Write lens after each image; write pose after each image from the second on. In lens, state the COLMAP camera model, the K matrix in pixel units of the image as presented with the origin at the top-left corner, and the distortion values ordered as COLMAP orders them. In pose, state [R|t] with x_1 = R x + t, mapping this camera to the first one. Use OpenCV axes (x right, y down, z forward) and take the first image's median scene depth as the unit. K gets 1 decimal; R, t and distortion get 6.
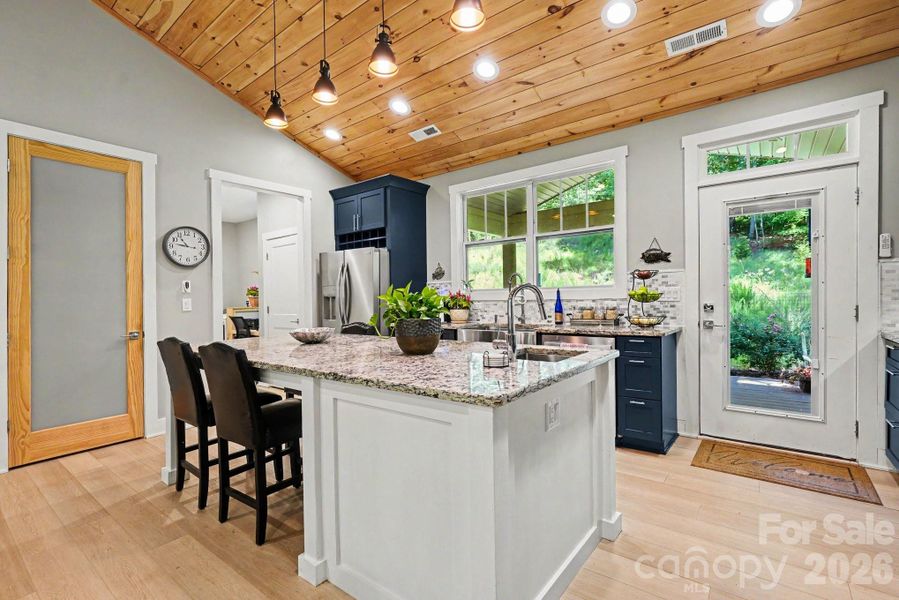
lens RADIAL K [[399.6, 0, 449.5], [0, 399.6, 300.0], [0, 0, 1]] dist [-0.002942, -0.000280]
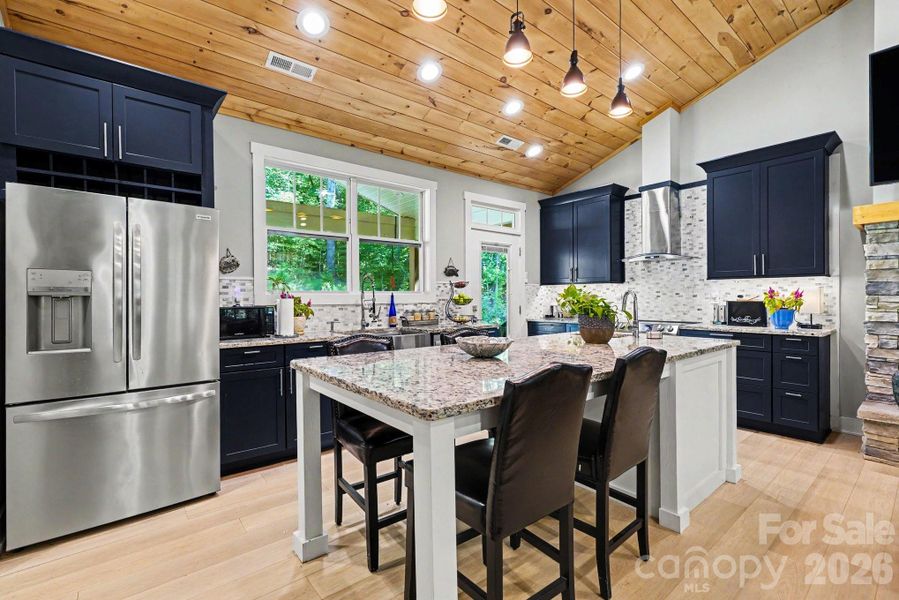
lens RADIAL K [[416.3, 0, 455.3], [0, 416.3, 295.9], [0, 0, 1]] dist [-0.001465, 0.000069]
pose [[0.211223, 0.021347, 0.977205, -0.881568], [0.011399, 0.999640, -0.024300, 0.008302], [-0.977371, 0.016271, 0.210903, 0.709627]]
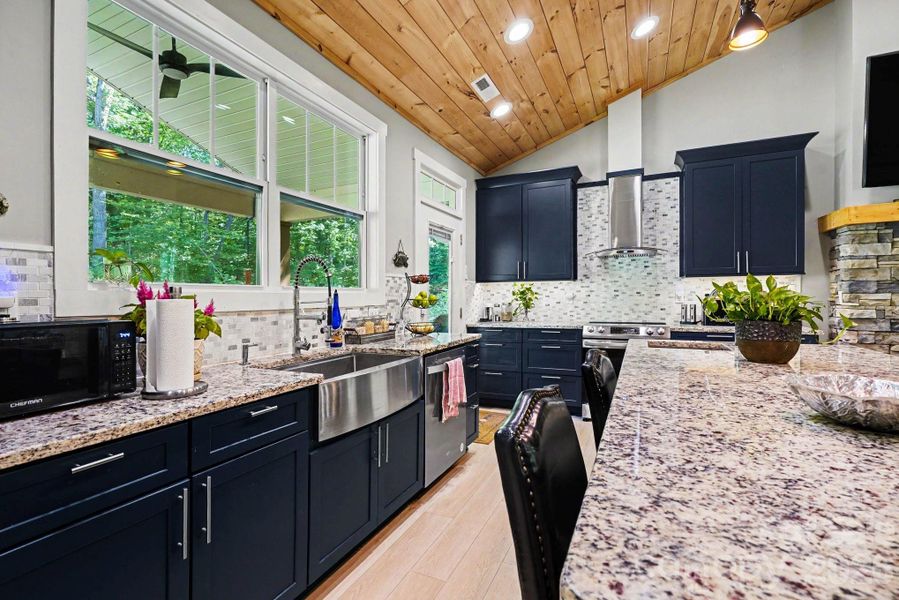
lens RADIAL K [[406.3, 0, 458.9], [0, 406.3, 300.4], [0, 0, 1]] dist [-0.020001, 0.000773]
pose [[-0.232917, 0.013895, 0.972397, -0.449810], [0.023510, 0.999686, -0.008654, -0.002512], [-0.972212, 0.020845, -0.233170, 1.123002]]
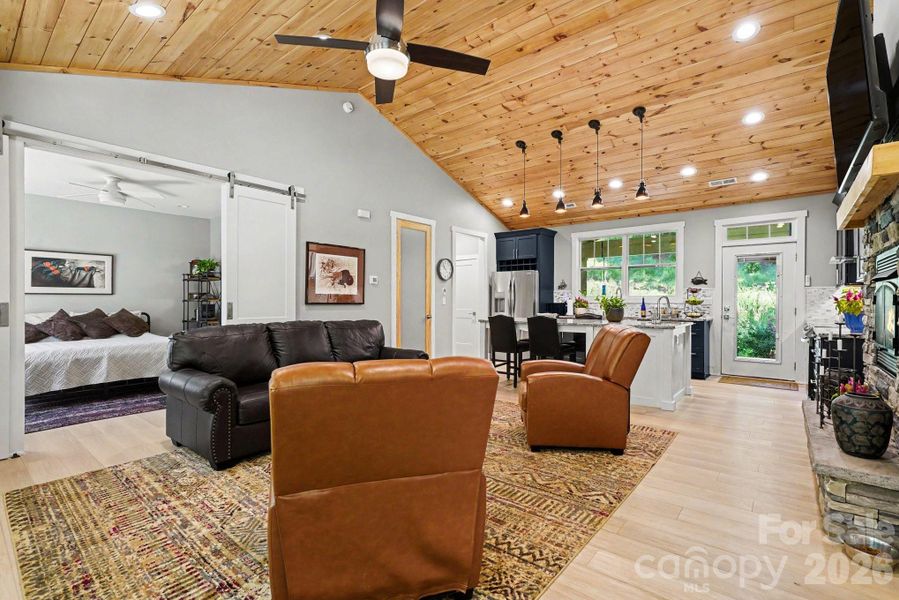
lens RADIAL K [[406.3, 0, 458.9], [0, 406.3, 300.4], [0, 0, 1]] dist [-0.020001, 0.000773]
pose [[0.999685, 0.024268, -0.006455, -0.630055], [-0.024360, 0.999596, -0.014644, 0.039206], [0.006097, 0.014796, 0.999872, -0.949443]]
